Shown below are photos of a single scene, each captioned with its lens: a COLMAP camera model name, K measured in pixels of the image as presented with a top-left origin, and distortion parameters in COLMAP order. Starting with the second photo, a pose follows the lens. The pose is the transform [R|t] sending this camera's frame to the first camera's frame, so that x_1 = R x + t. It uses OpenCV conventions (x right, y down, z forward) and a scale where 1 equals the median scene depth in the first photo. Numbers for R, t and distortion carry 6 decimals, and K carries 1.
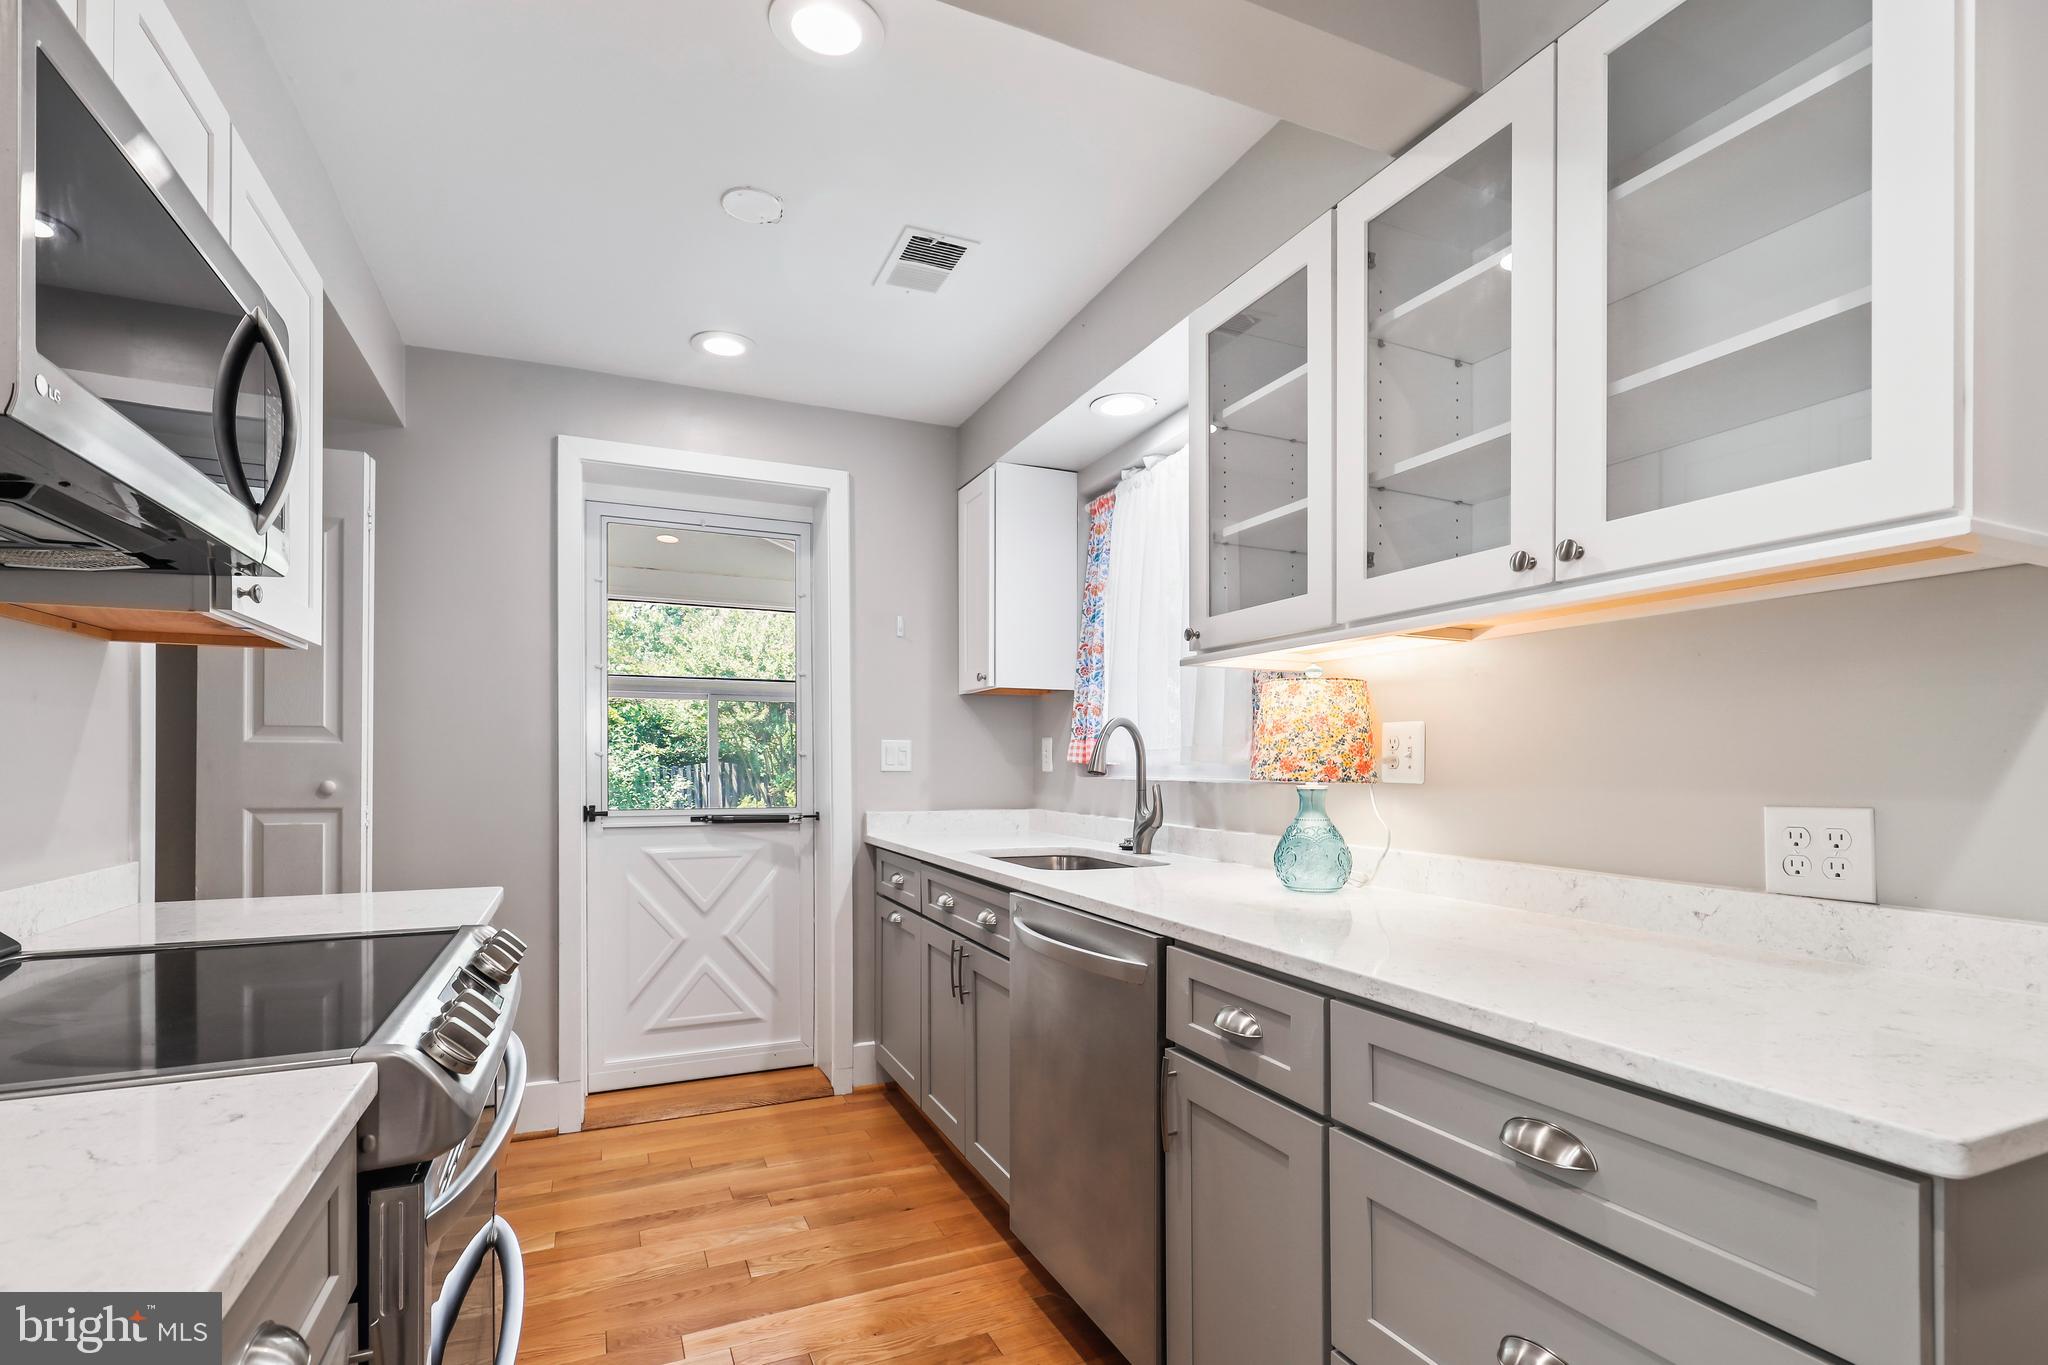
lens RADIAL K [[957.8, 0, 1028.3], [0, 957.8, 762.5], [0, 0, 1]] dist [0.001732, 0.000003]
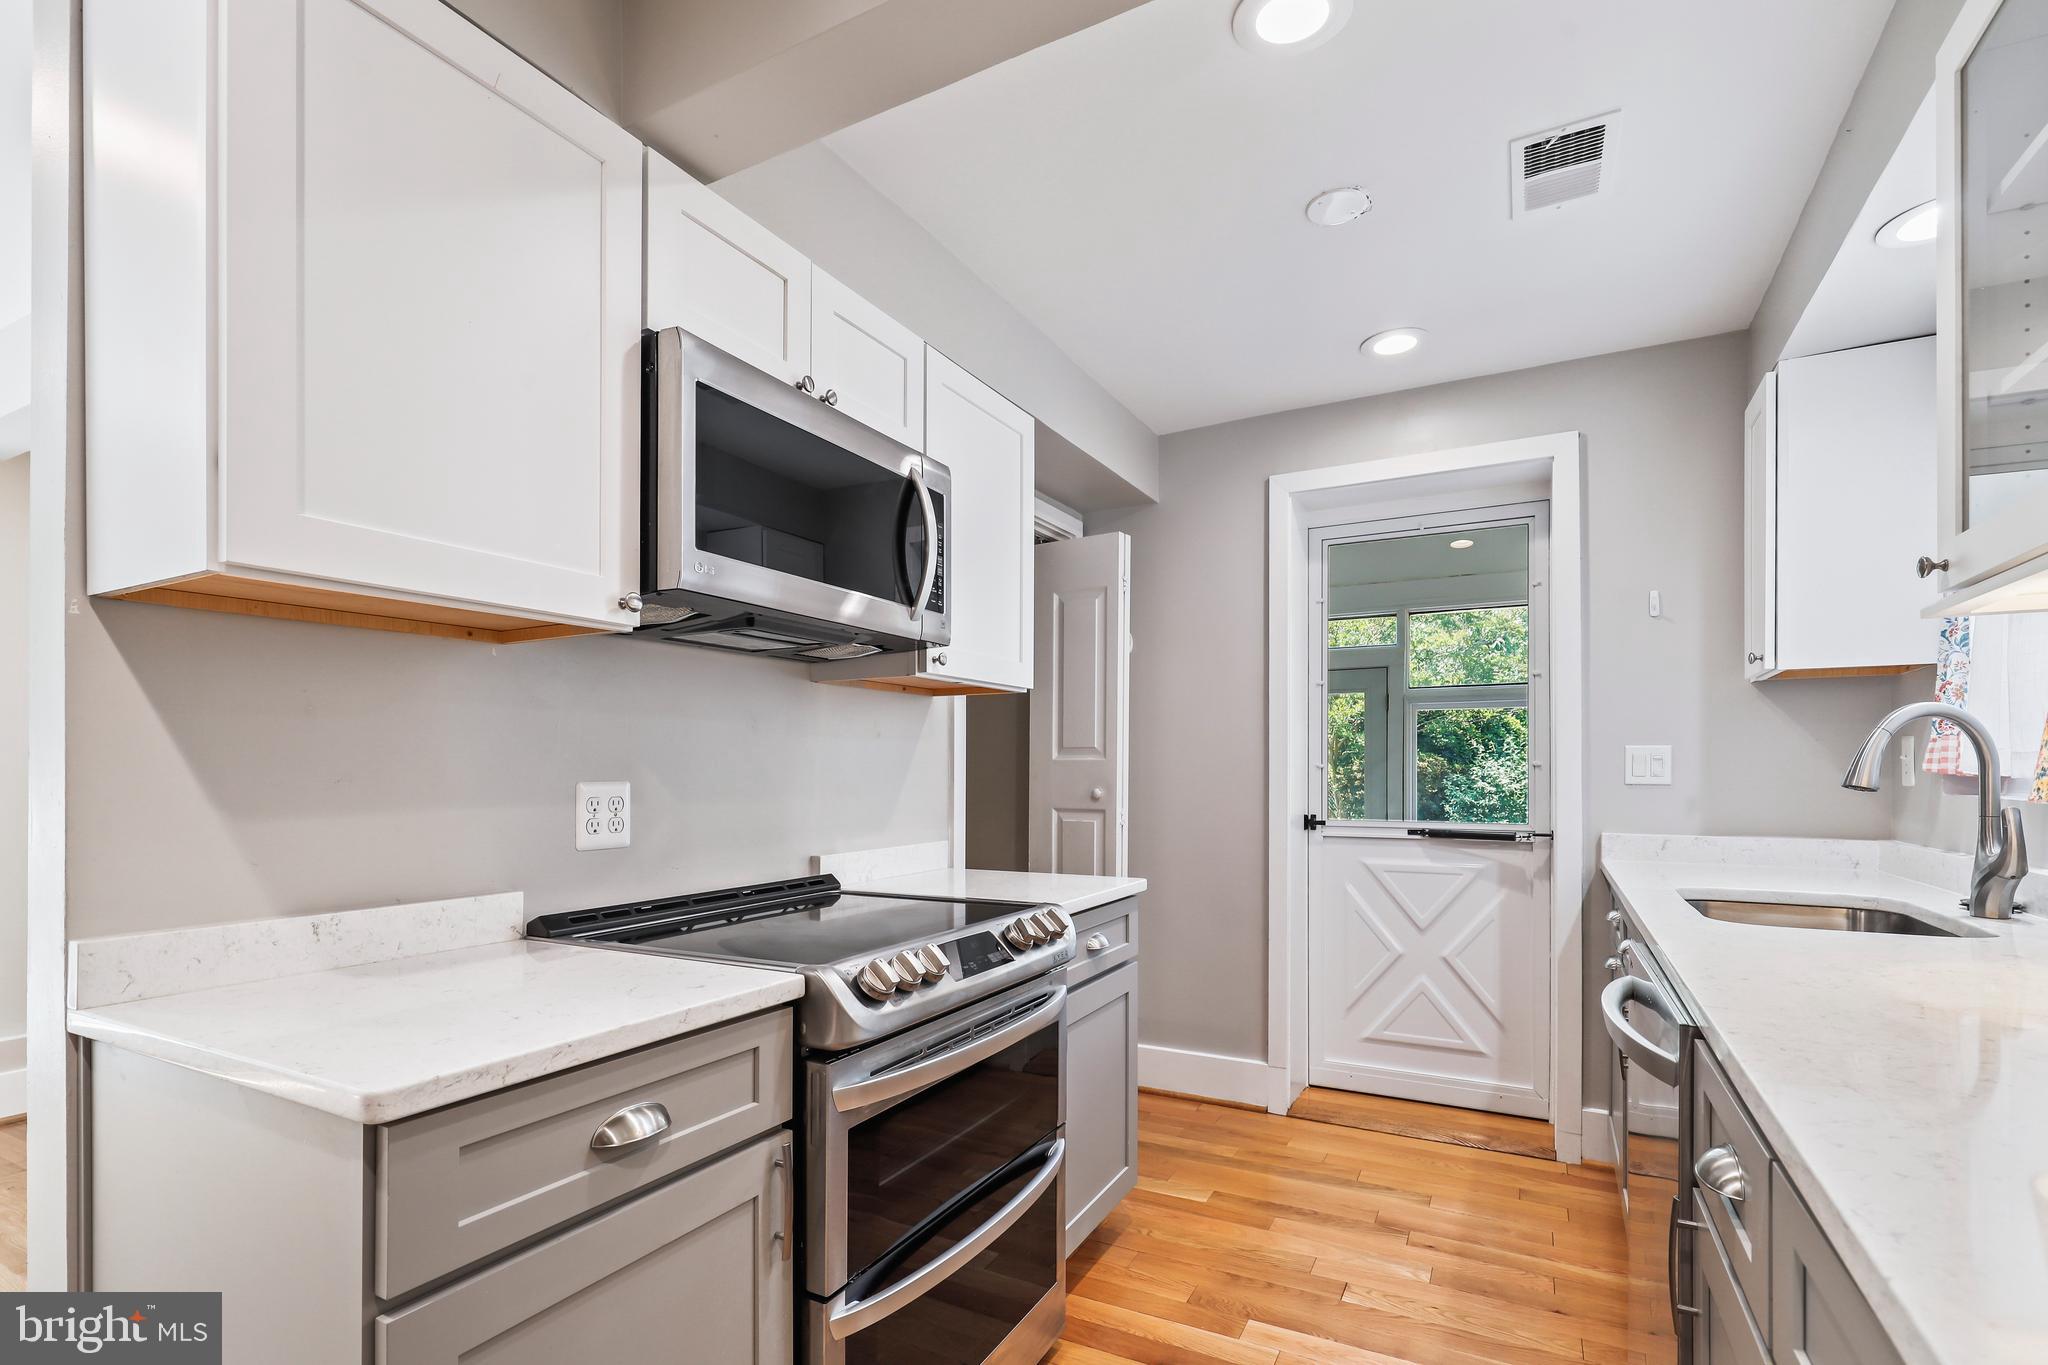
lens RADIAL K [[957.8, 0, 1022.9], [0, 957.8, 771.4], [0, 0, 1]] dist [0.001732, 0.000003]
pose [[0.609869, -0.004970, -0.792487, 0.208721], [0.002456, 0.999987, -0.004381, 0.000627], [0.792499, 0.000726, 0.609873, 0.104681]]
